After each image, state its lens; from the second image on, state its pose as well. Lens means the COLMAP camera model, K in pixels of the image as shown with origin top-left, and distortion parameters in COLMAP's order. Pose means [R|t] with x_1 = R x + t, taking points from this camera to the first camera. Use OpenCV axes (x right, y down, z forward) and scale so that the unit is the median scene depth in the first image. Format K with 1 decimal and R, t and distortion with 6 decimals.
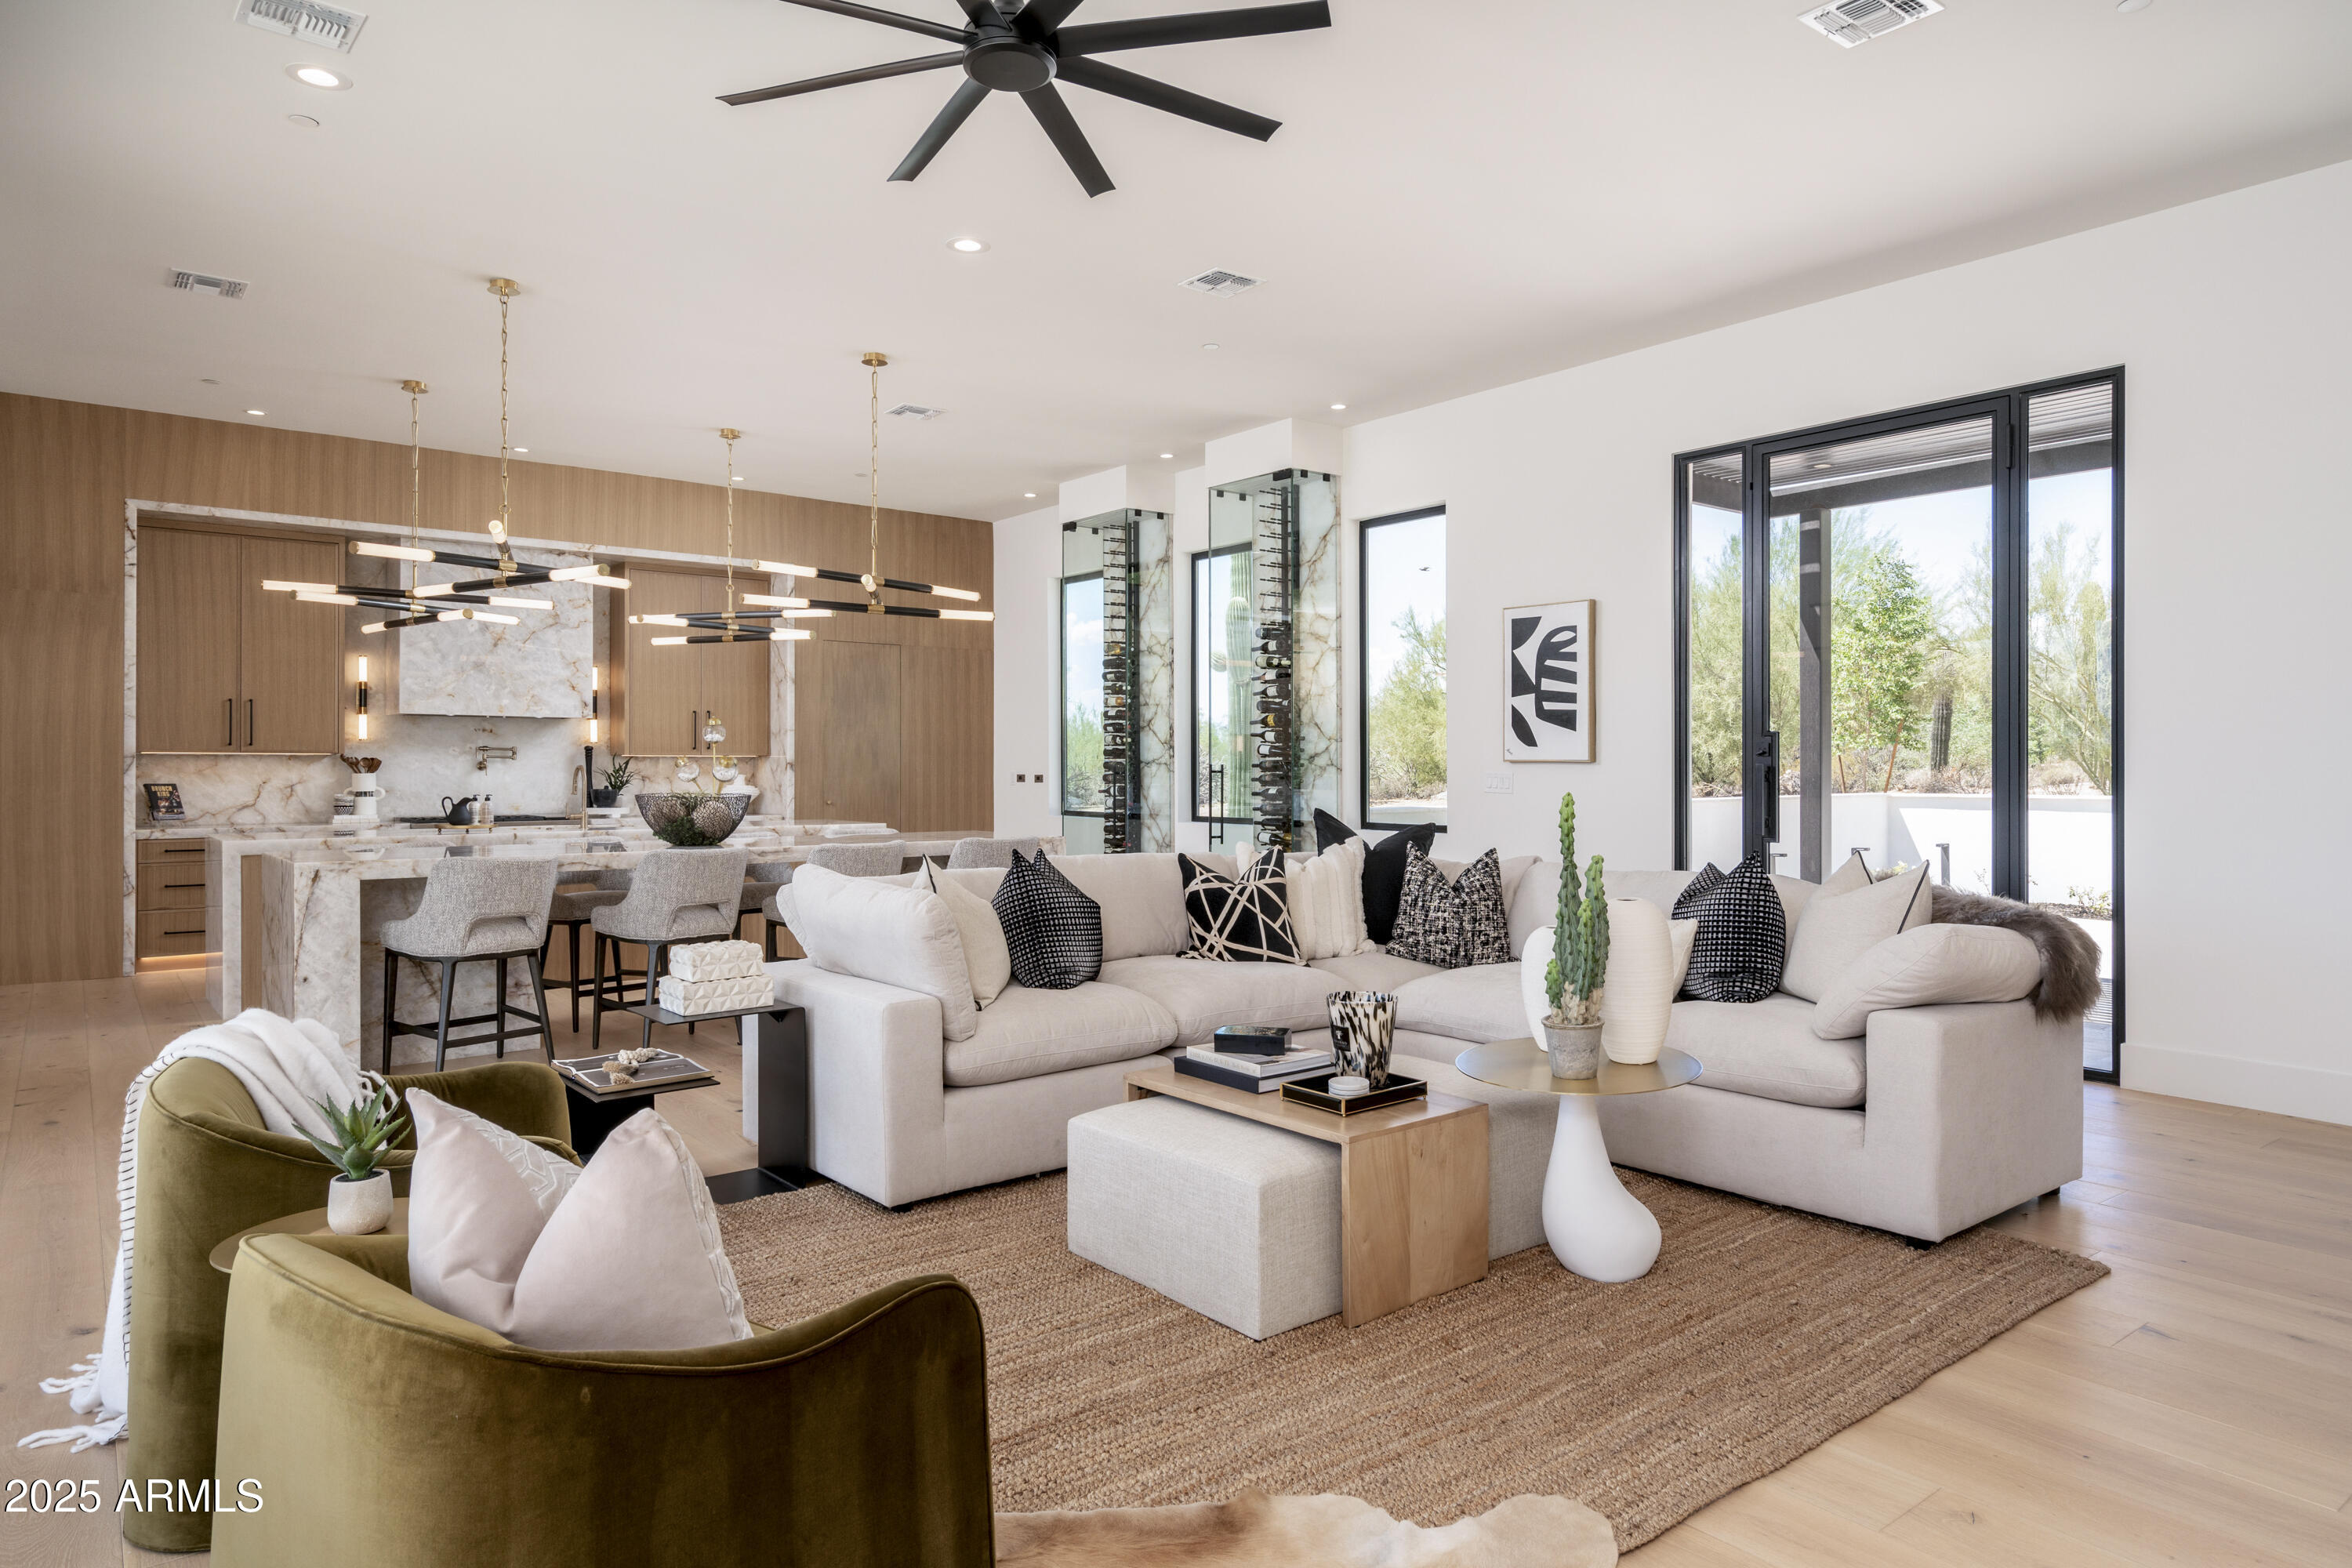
lens RADIAL K [[1411.0, 0, 1188.5], [0, 1411.0, 762.7], [0, 0, 1]] dist [0.007291, -0.001301]
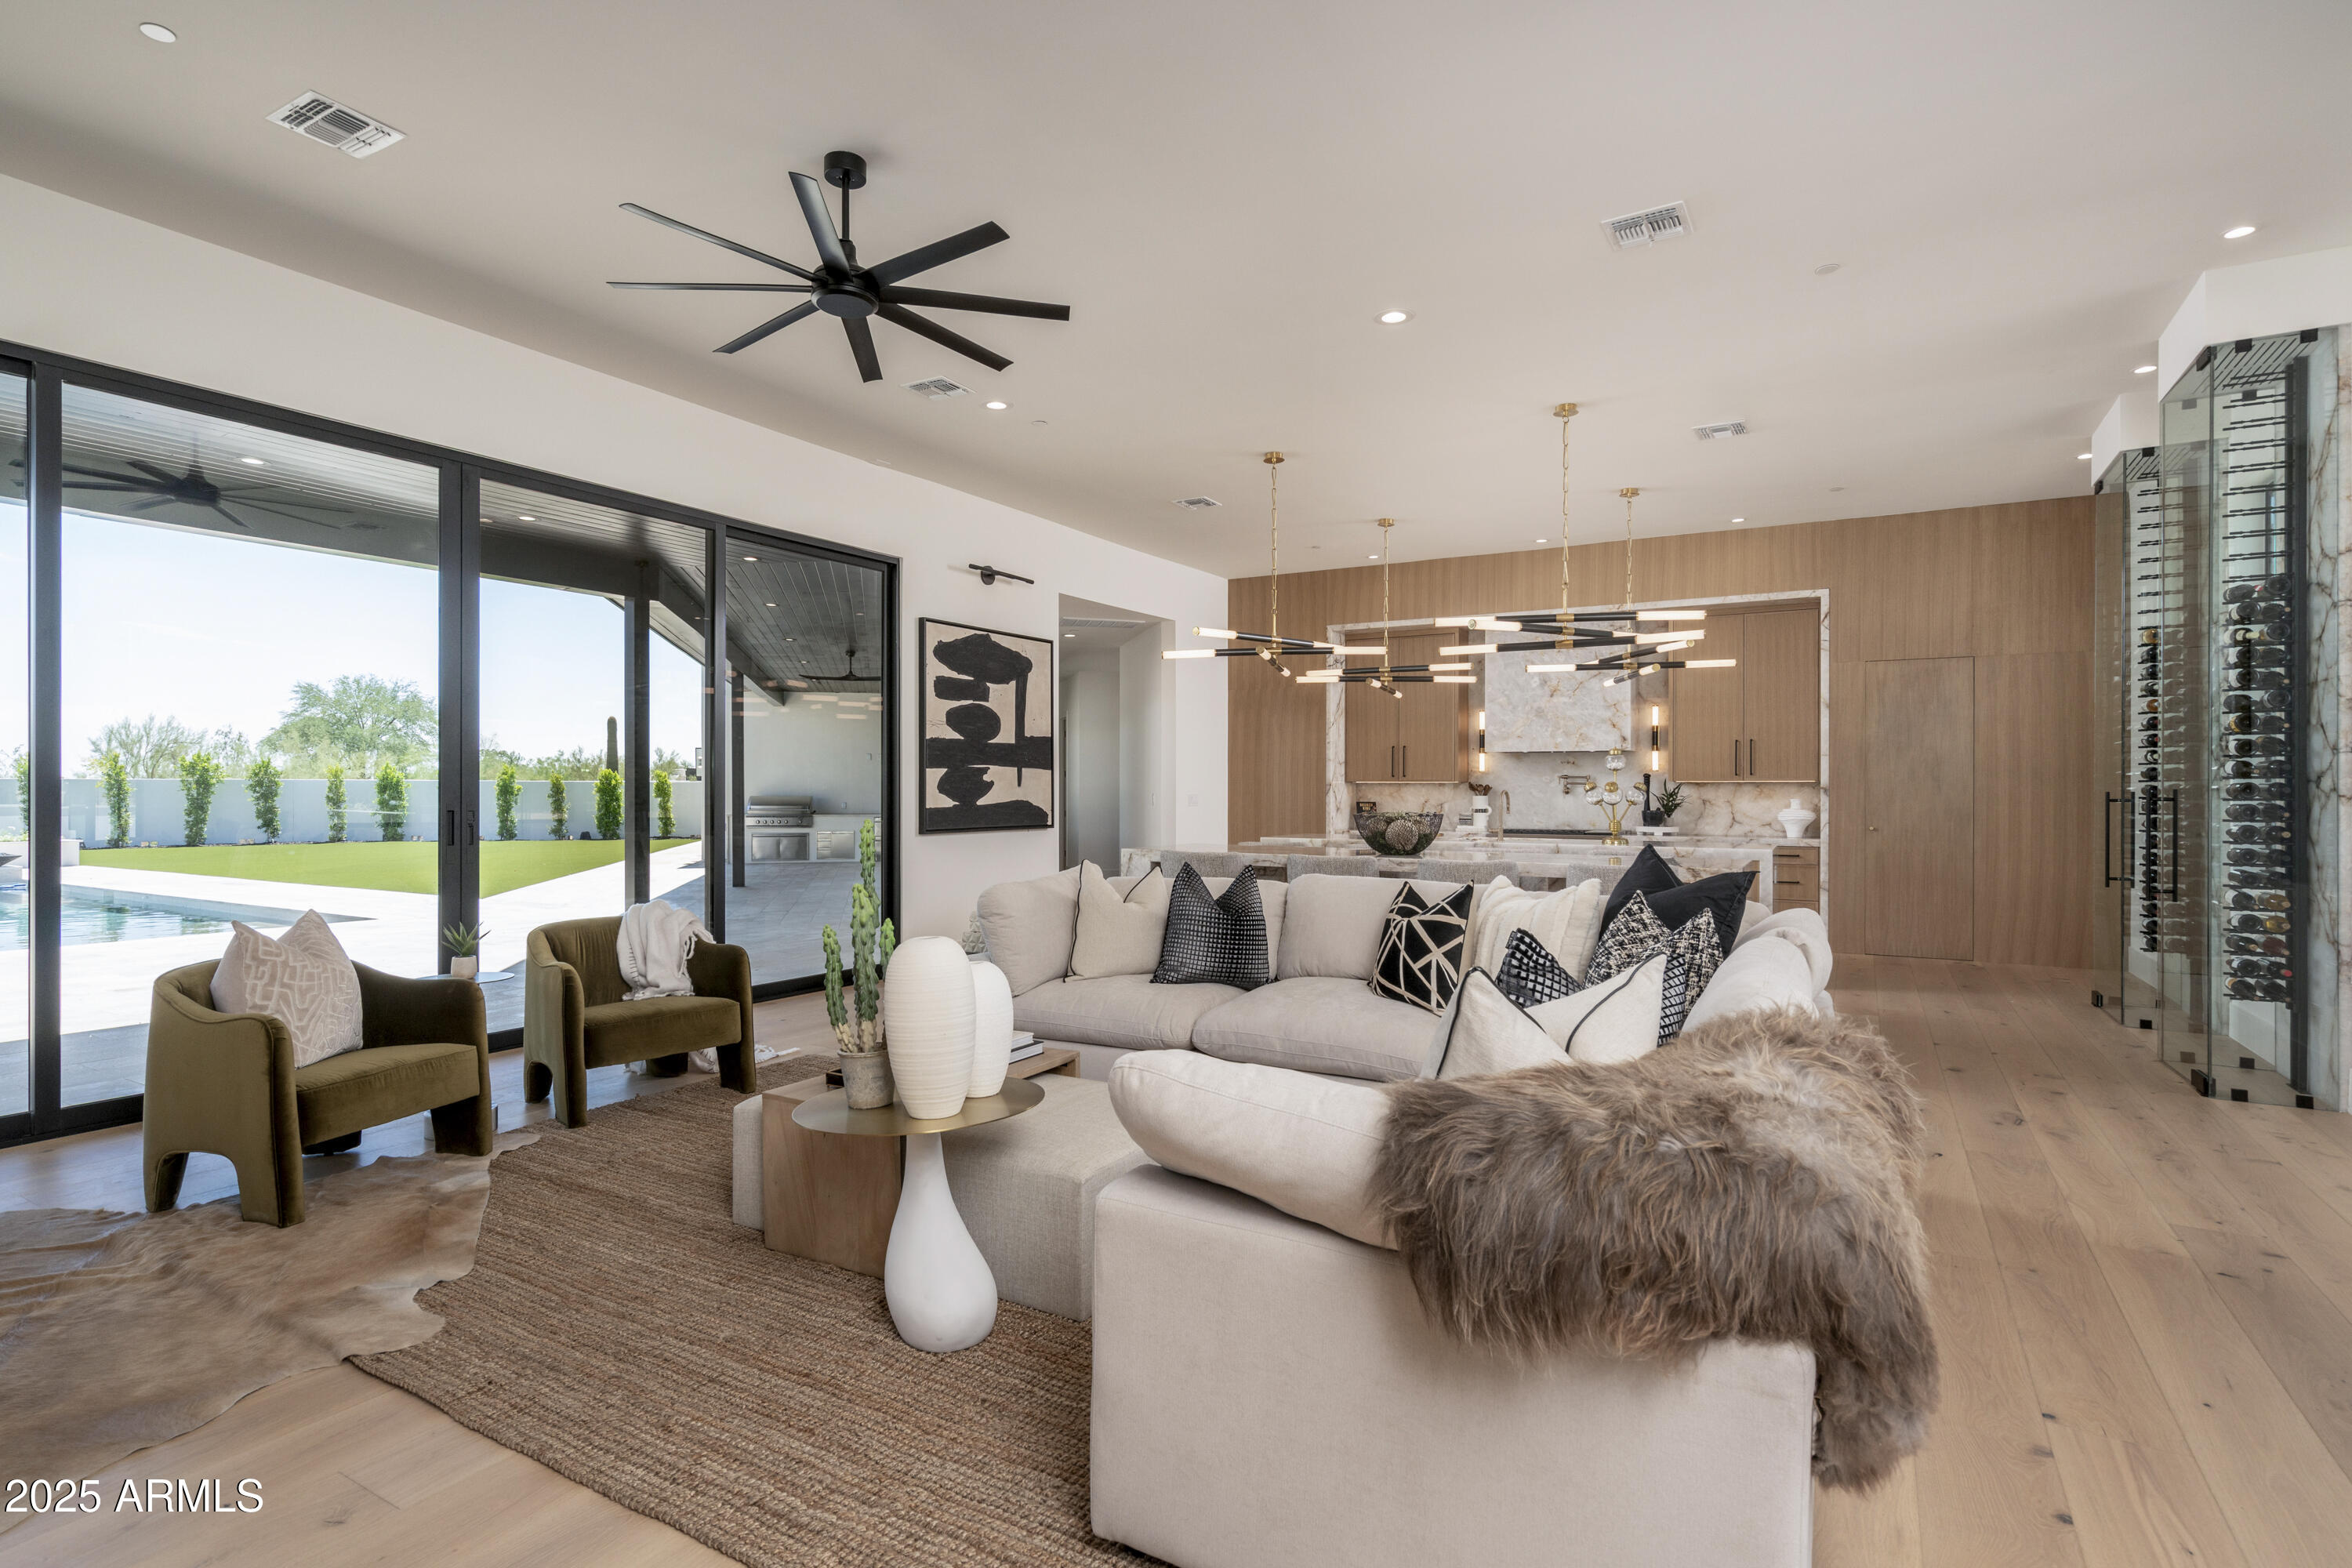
lens RADIAL K [[1165.1, 0, 1158.0], [0, 1165.1, 794.1], [0, 0, 1]] dist [0.003082, 0.000137]
pose [[0.348715, 0.003674, -0.937222, 0.395044], [0.002091, 0.999987, 0.004698, -0.000151], [0.937227, -0.003598, 0.348702, 0.320918]]
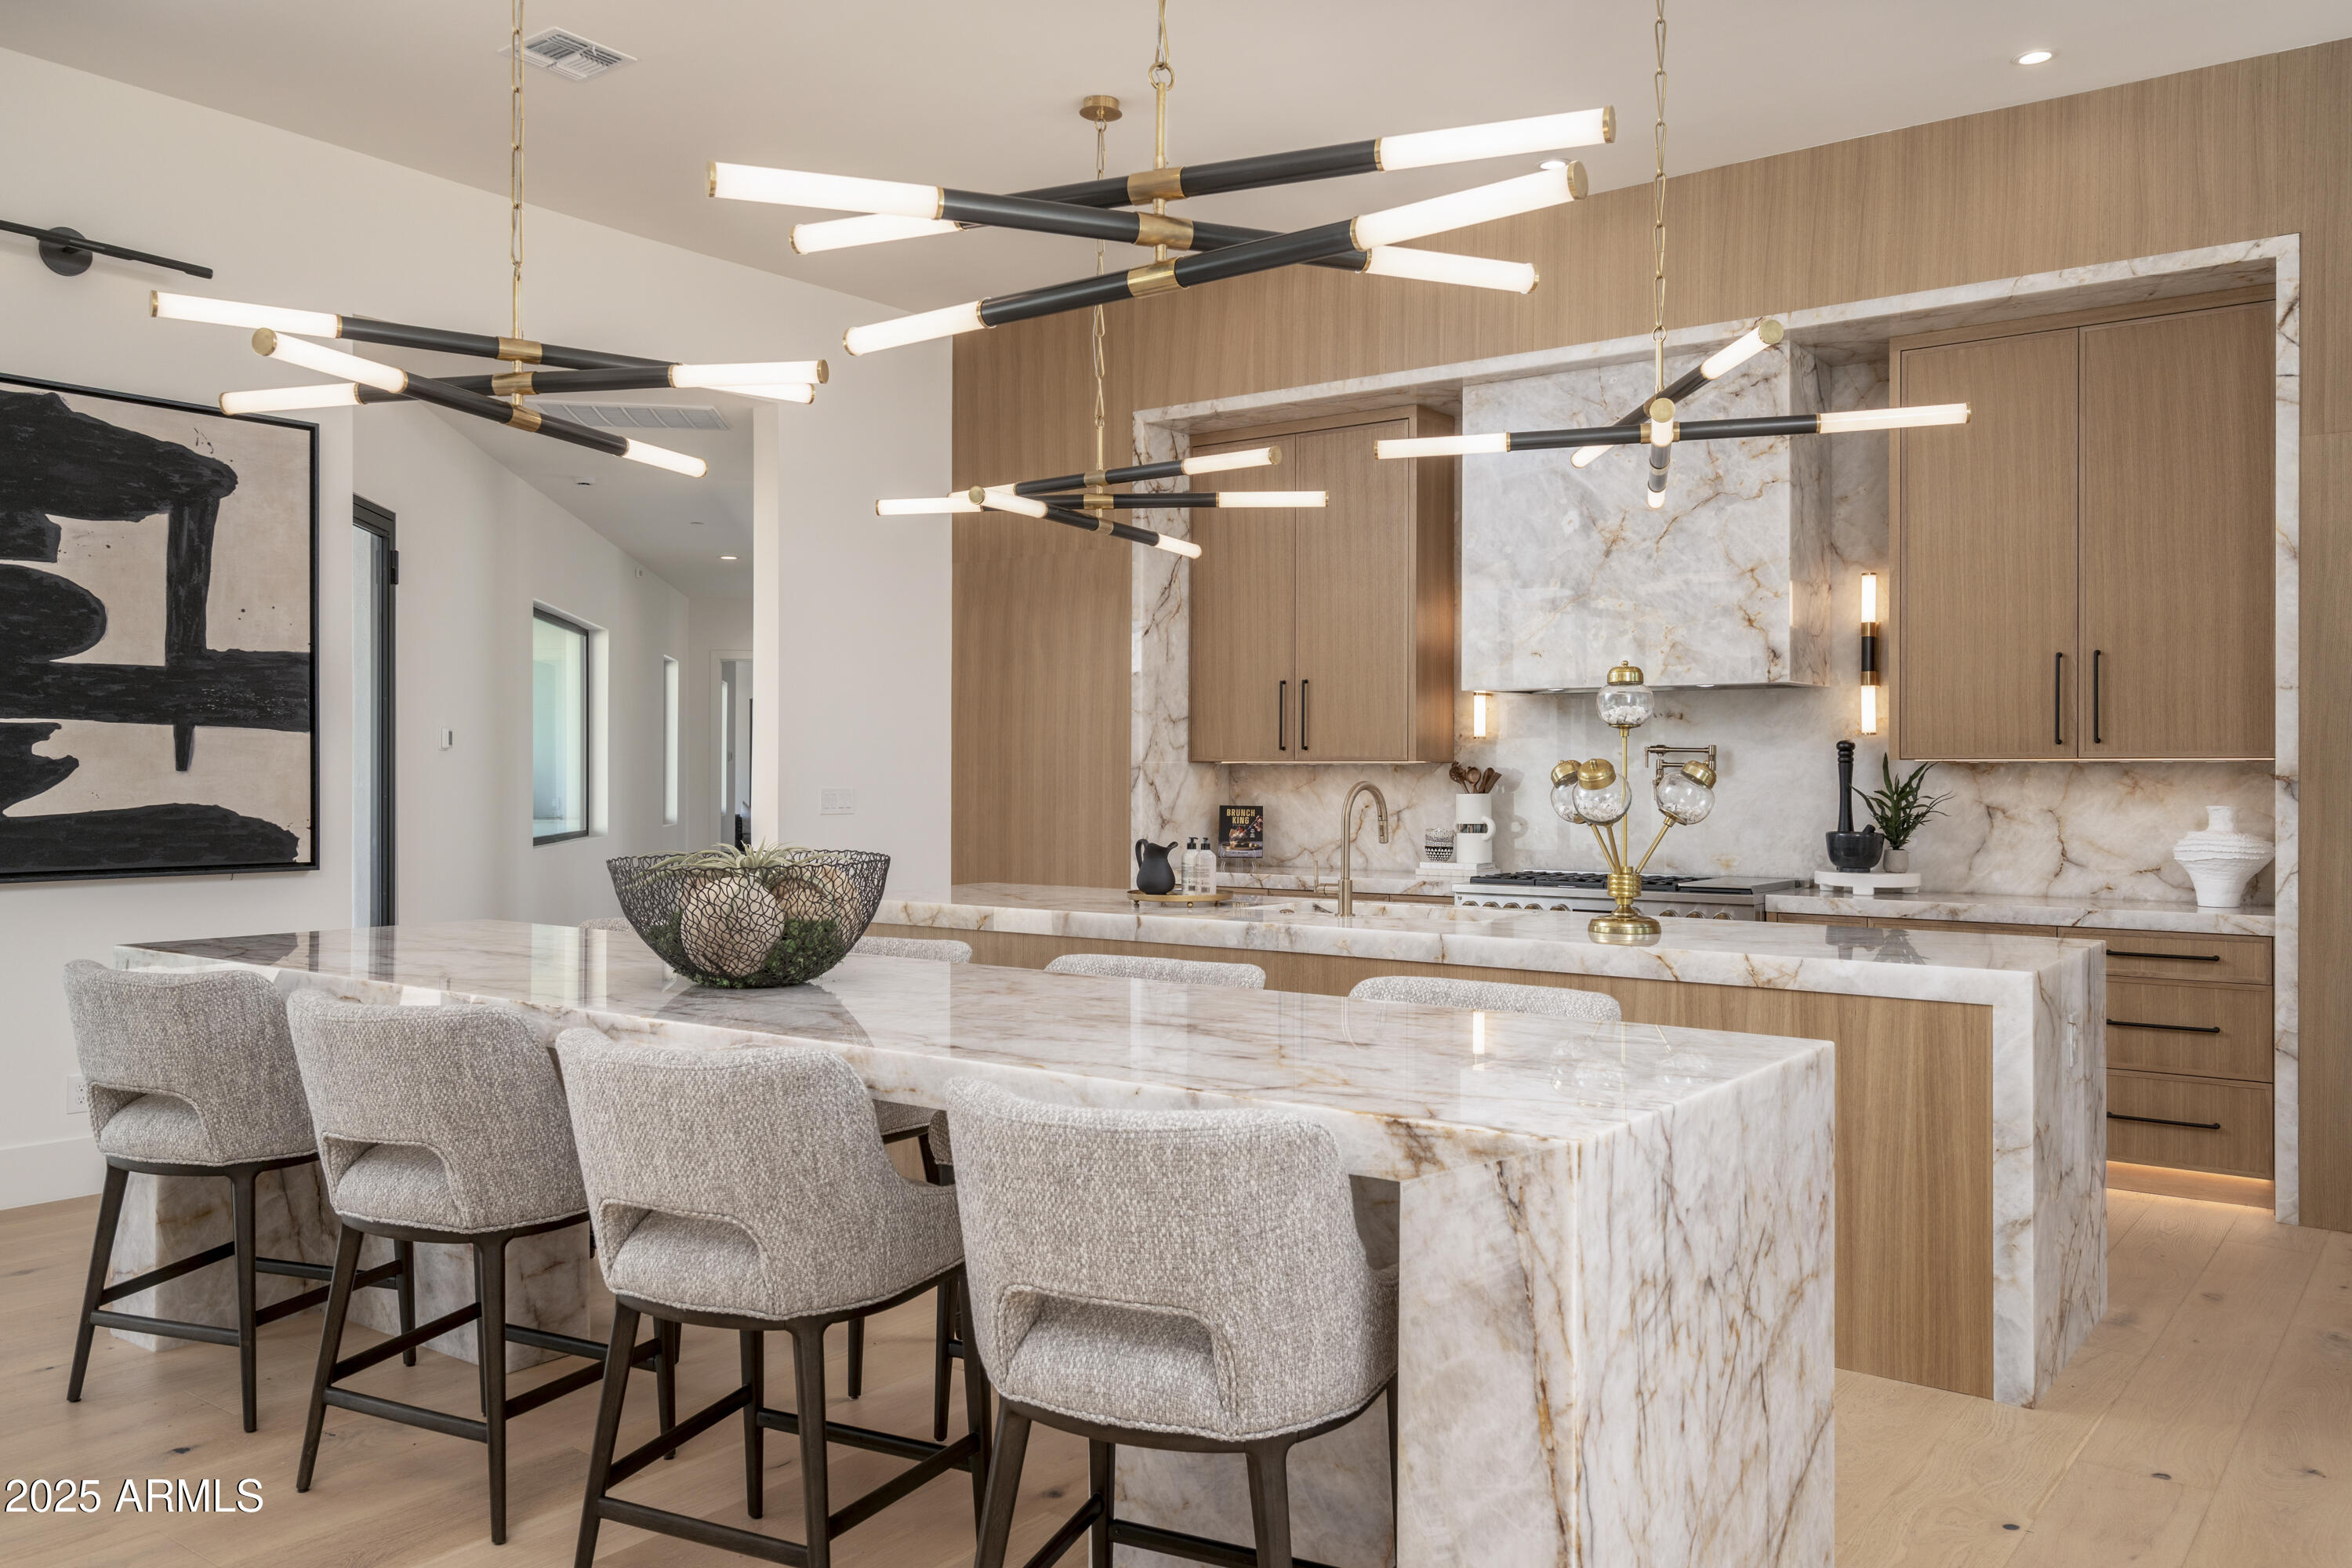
lens RADIAL K [[1779.2, 0, 1130.5], [0, 1779.2, 777.9], [0, 0, 1]] dist [0.008883, 0.001524]
pose [[0.231381, 0.001417, -0.972862, 0.122918], [0.000881, 0.999998, 0.001666, -0.000563], [0.972863, -0.001242, 0.231380, 0.717404]]
